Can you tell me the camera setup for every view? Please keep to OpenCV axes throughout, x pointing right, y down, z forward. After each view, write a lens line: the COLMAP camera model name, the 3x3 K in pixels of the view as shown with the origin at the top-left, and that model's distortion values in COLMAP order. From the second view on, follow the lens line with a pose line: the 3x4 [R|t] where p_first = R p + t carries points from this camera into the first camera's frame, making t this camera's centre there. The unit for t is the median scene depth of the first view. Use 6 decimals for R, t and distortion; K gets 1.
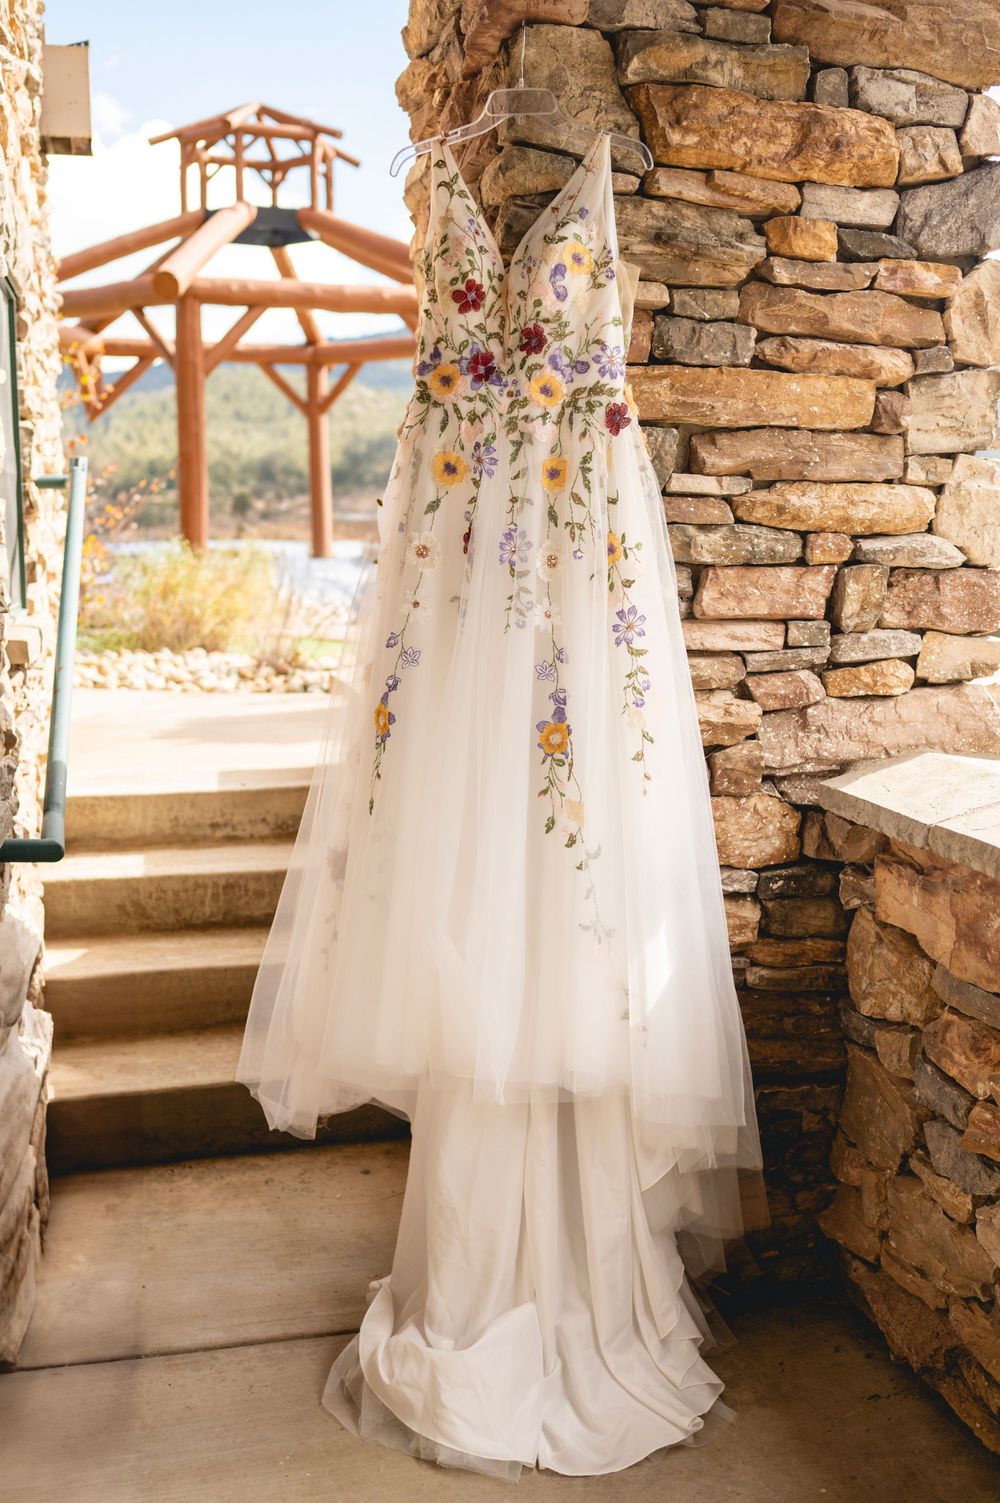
lens RADIAL K [[1556.3, 0, 466.0], [0, 1556.3, 748.7], [0, 0, 1]] dist [-0.004461, 0.017135]
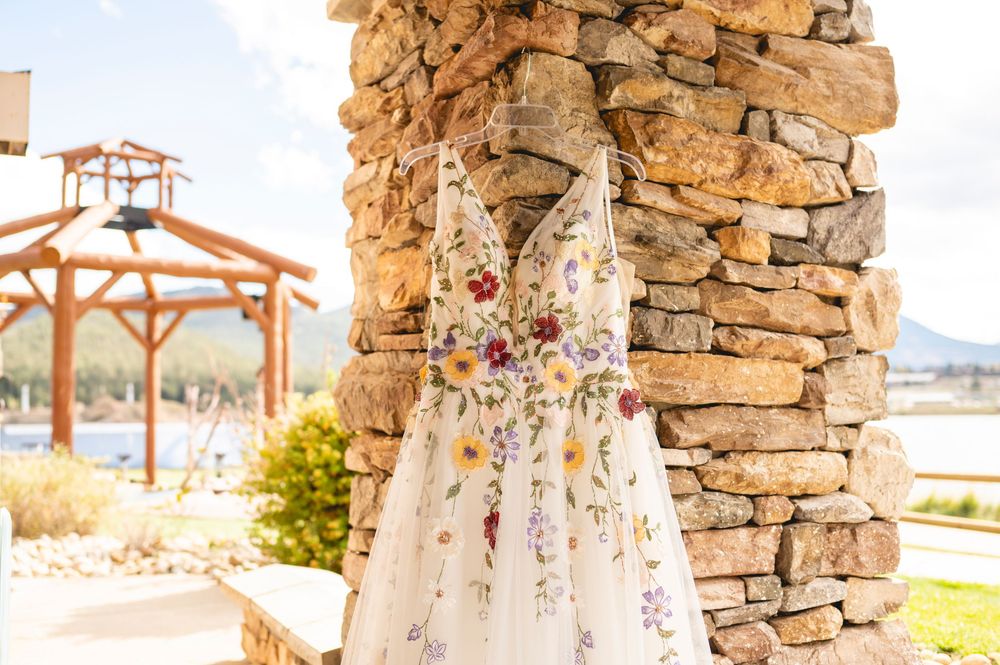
lens RADIAL K [[999.9, 0, 500.0], [0, 999.9, 332.5], [0, 0, 1]] dist [-0.015762, 0.020438]
pose [[0.966055, 0.014814, 0.257910, -0.150768], [0.042258, 0.975845, -0.214338, -0.111243], [-0.254856, 0.217961, 0.942094, 0.355669]]
